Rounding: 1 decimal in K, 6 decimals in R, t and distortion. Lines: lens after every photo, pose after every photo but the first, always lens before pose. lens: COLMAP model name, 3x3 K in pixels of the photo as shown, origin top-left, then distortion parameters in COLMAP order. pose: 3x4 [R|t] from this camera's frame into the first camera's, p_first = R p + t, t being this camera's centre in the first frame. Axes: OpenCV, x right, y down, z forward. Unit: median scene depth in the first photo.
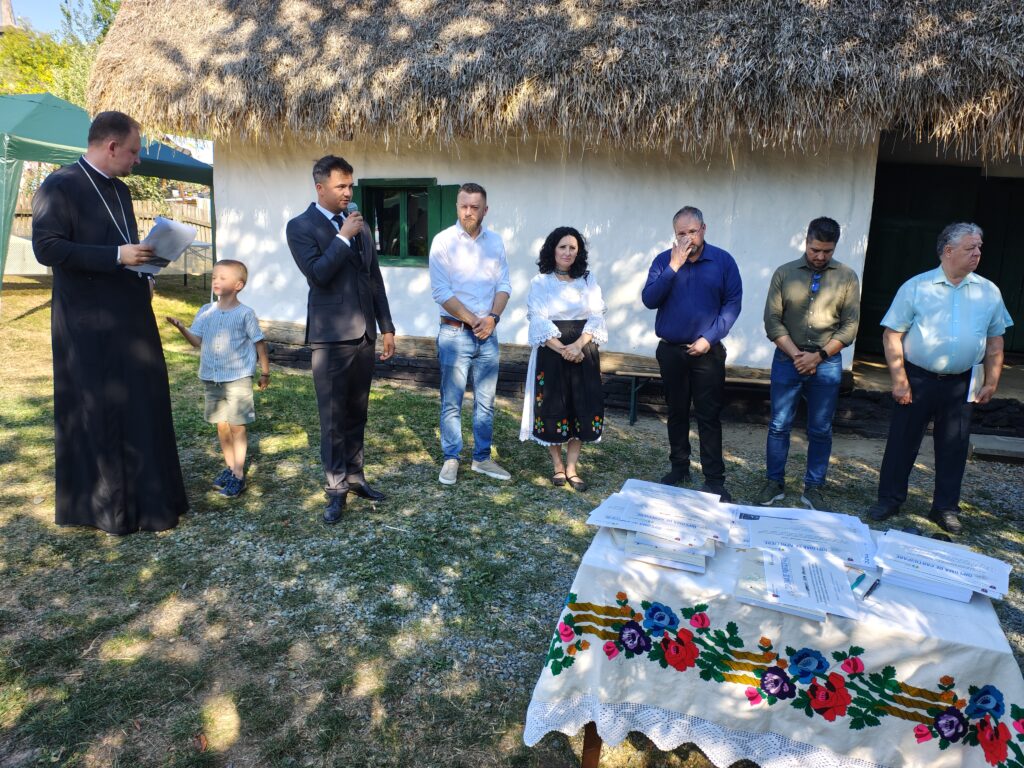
lens RADIAL K [[750.3, 0, 525.5], [0, 750.3, 386.8], [0, 0, 1]] dist [0.037591, -0.071391]
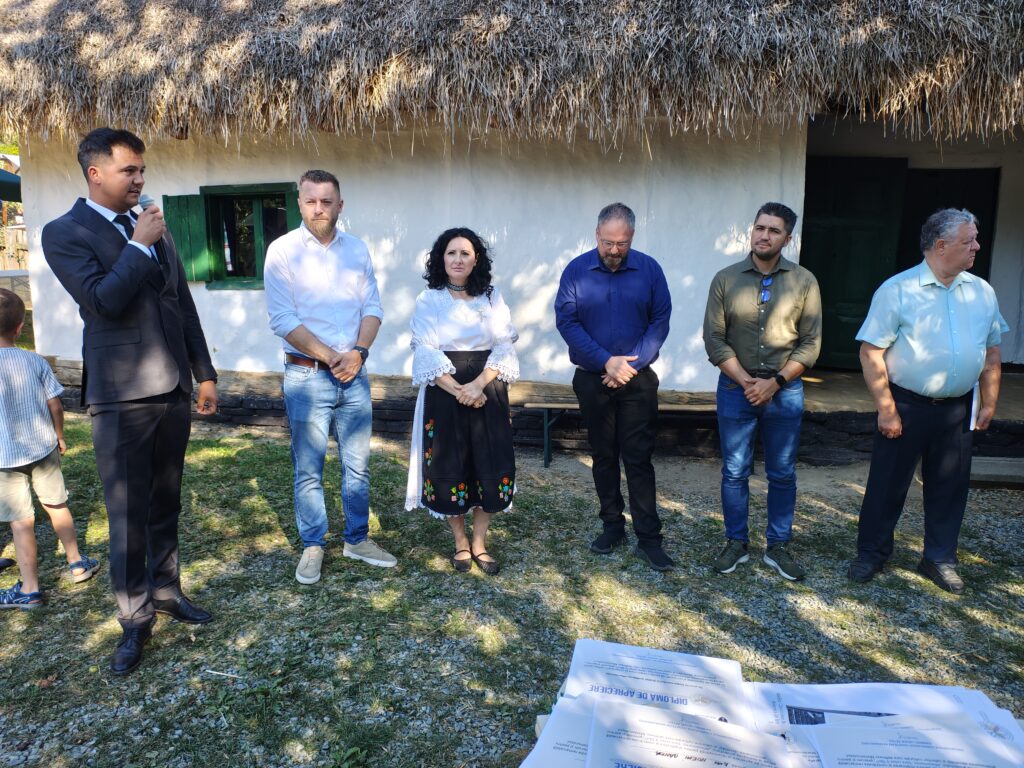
lens RADIAL K [[750.3, 0, 533.0], [0, 750.3, 385.4], [0, 0, 1]] dist [0.037591, -0.071391]
pose [[0.988489, -0.053897, 0.141364, 0.019444], [0.057627, 0.998086, -0.022428, -0.033613], [-0.139884, 0.030316, 0.989704, 0.252864]]
